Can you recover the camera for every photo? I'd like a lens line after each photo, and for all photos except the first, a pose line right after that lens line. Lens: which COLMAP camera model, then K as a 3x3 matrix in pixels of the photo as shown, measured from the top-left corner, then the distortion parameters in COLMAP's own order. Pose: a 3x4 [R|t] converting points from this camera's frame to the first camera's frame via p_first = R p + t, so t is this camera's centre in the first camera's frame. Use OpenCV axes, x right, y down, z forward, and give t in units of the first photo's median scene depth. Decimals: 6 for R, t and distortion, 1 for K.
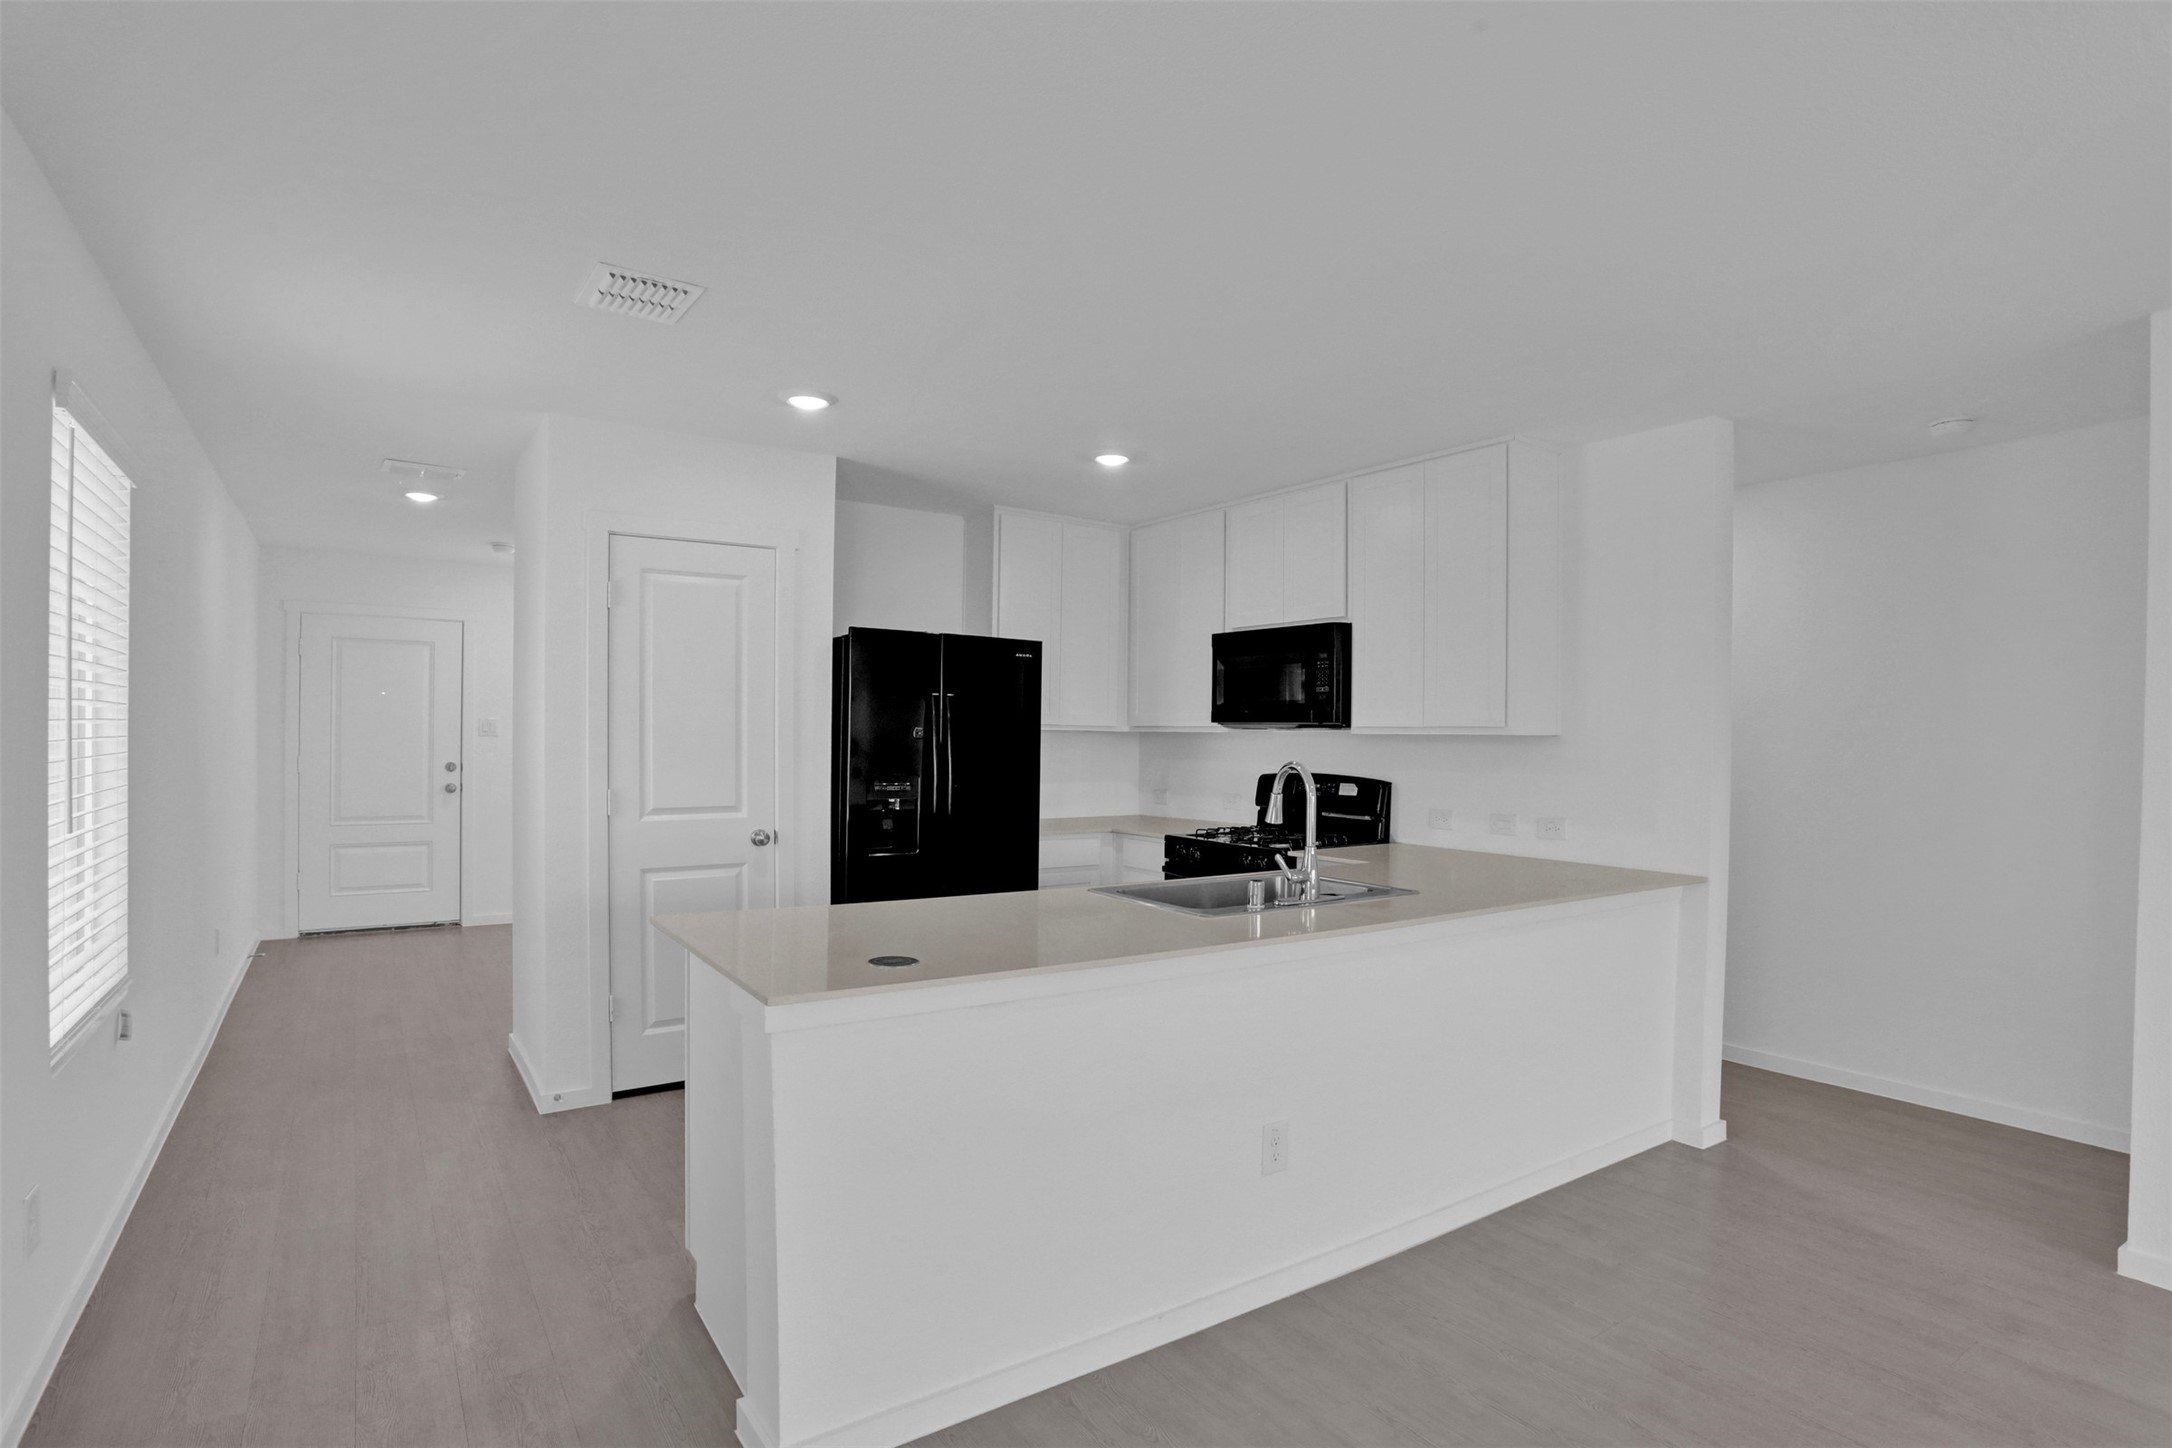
lens RADIAL K [[1074.3, 0, 1092.7], [0, 1074.3, 740.9], [0, 0, 1]] dist [-0.067010, 0.028767]
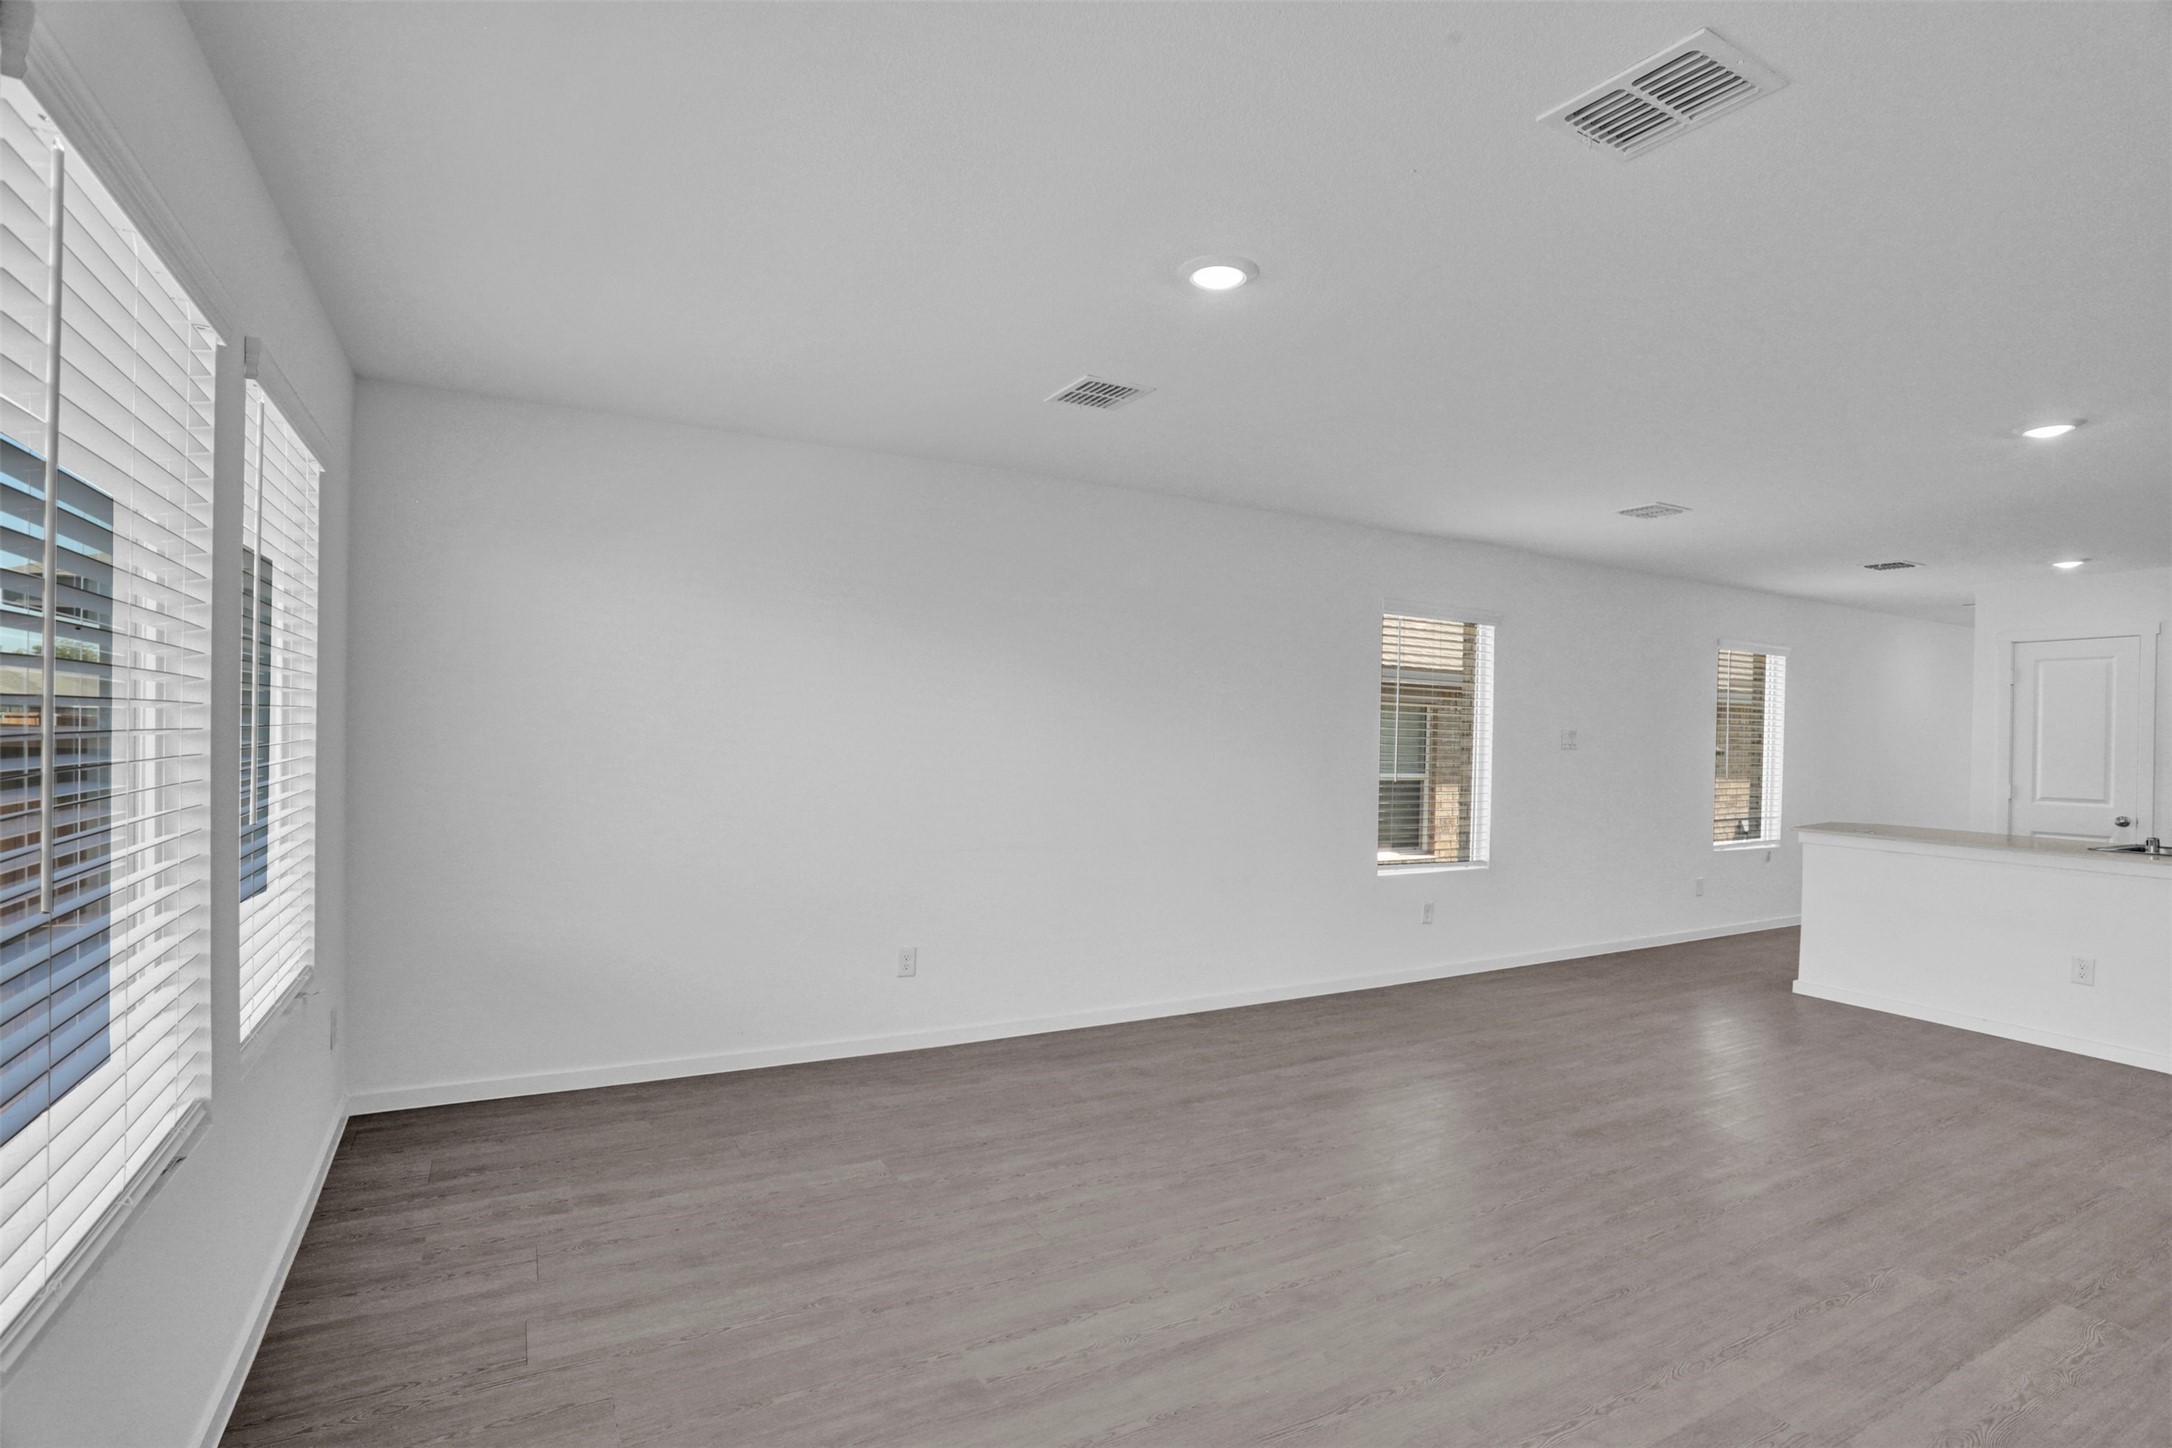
lens RADIAL K [[1059.6, 0, 1095.6], [0, 1059.6, 736.5], [0, 0, 1]] dist [-0.063607, 0.027292]
pose [[-0.098374, -0.009751, -0.995102, 1.327877], [-0.029734, 0.999534, -0.006855, 0.021665], [0.994705, 0.028914, -0.098618, -0.351173]]
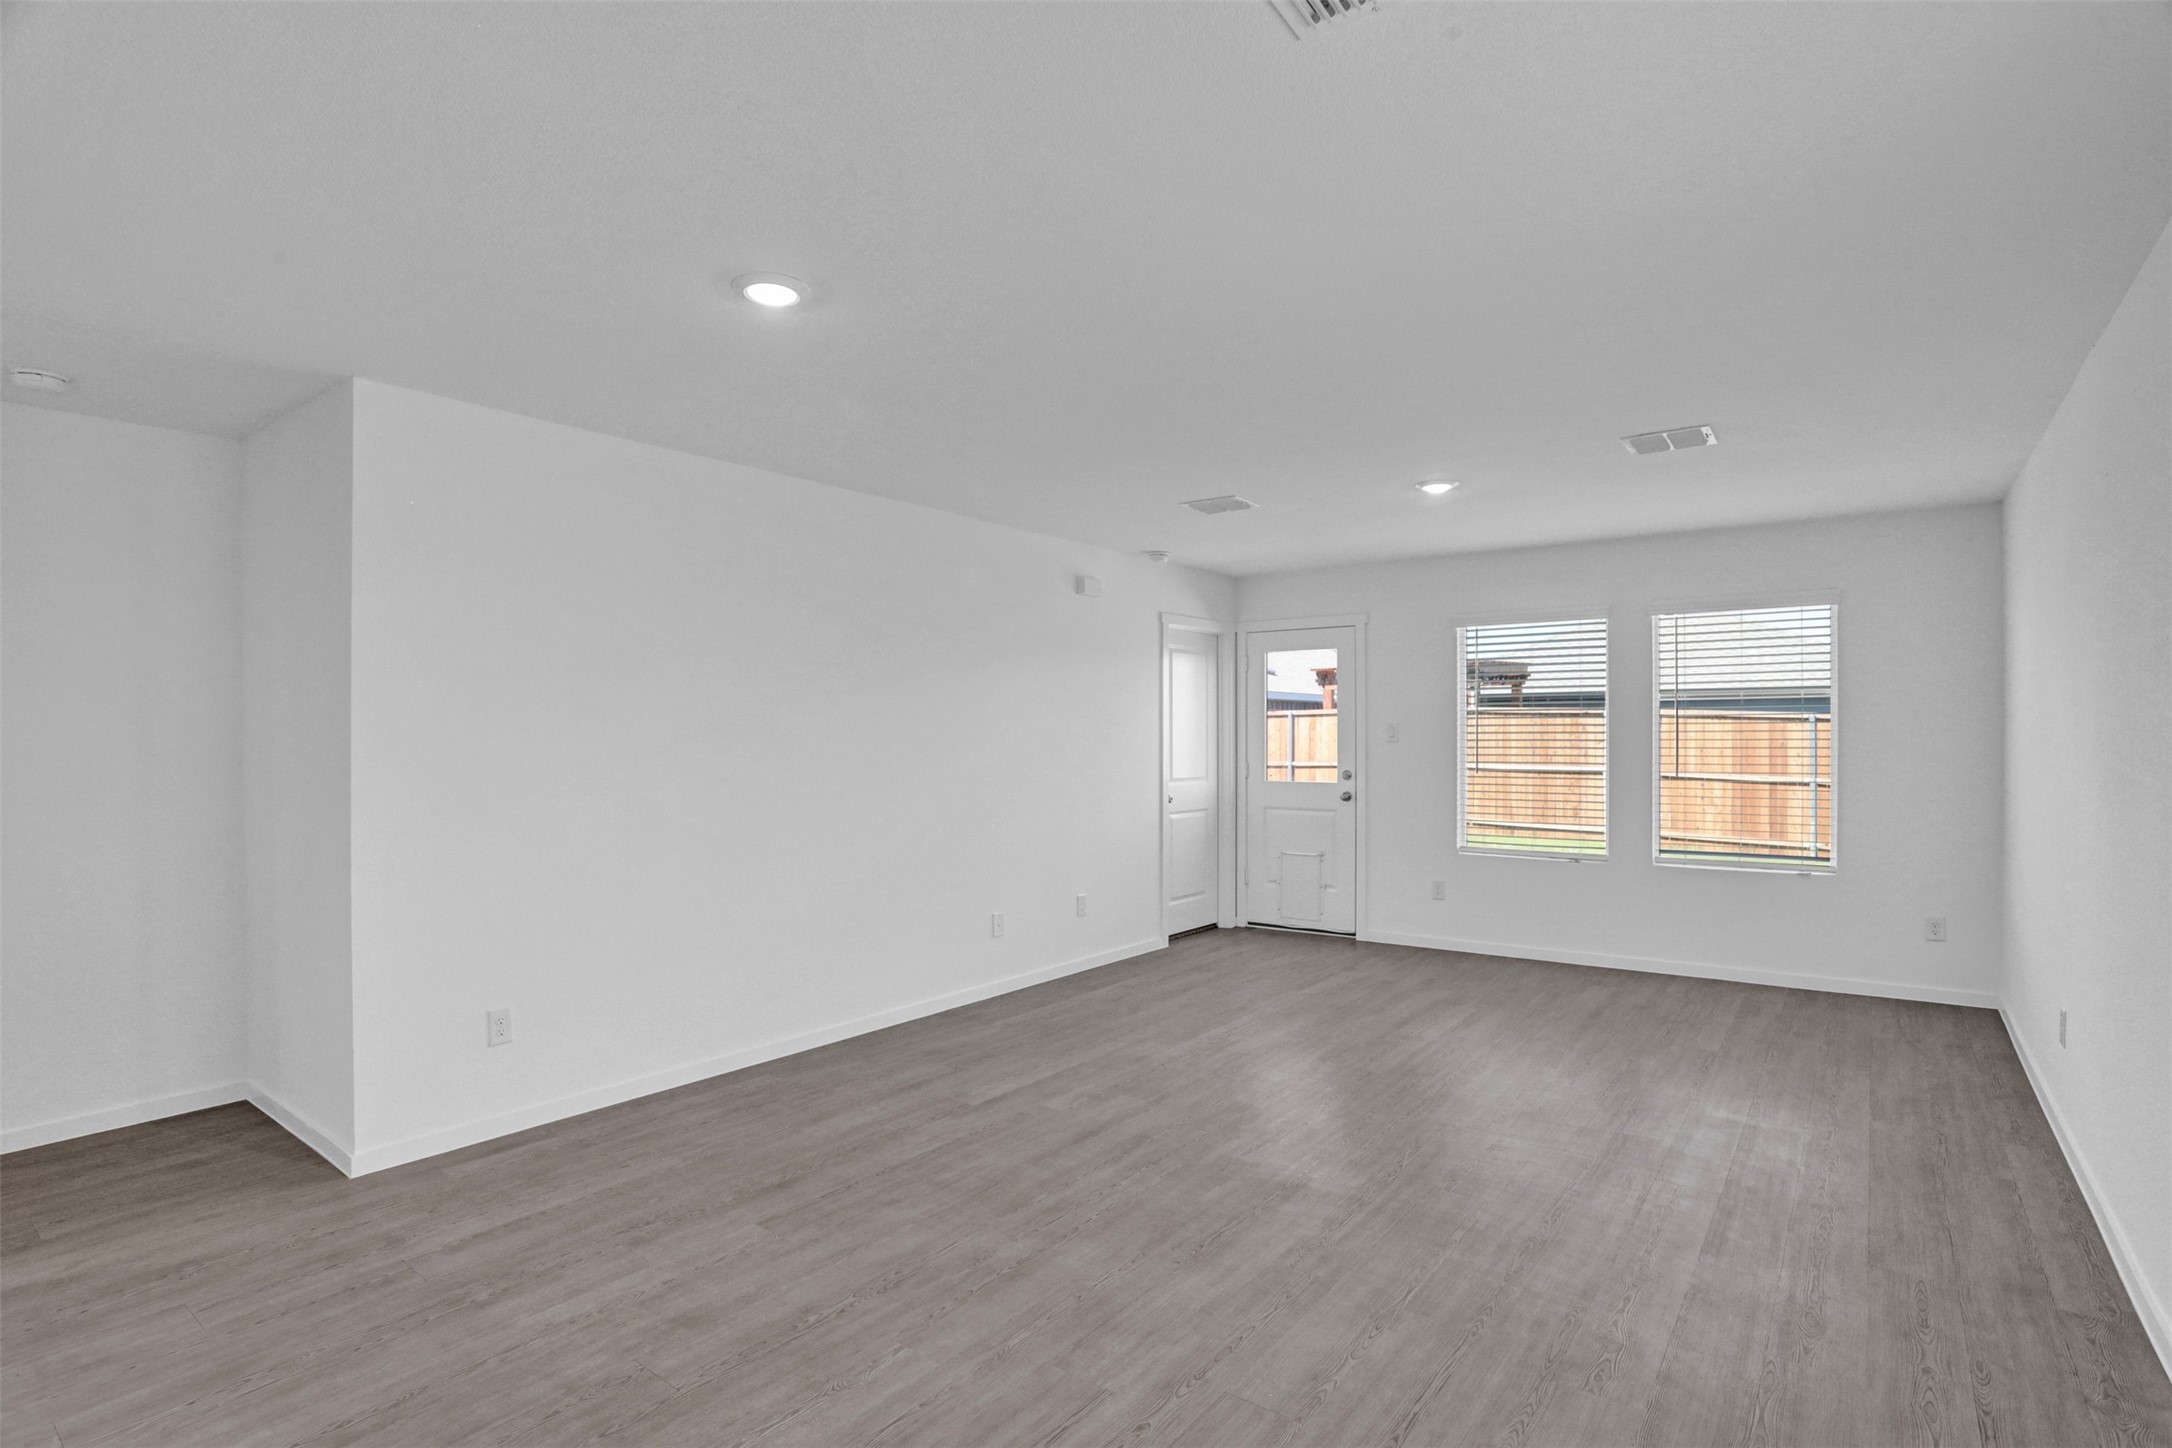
lens RADIAL K [[1076.4, 0, 1097.2], [0, 1076.4, 739.8], [0, 0, 1]] dist [-0.069323, 0.031281]
pose [[-0.312834, -0.016212, 0.949670, -0.260226], [0.004895, 0.999814, 0.018680, -0.003492], [-0.949795, 0.010492, -0.312696, 0.357170]]
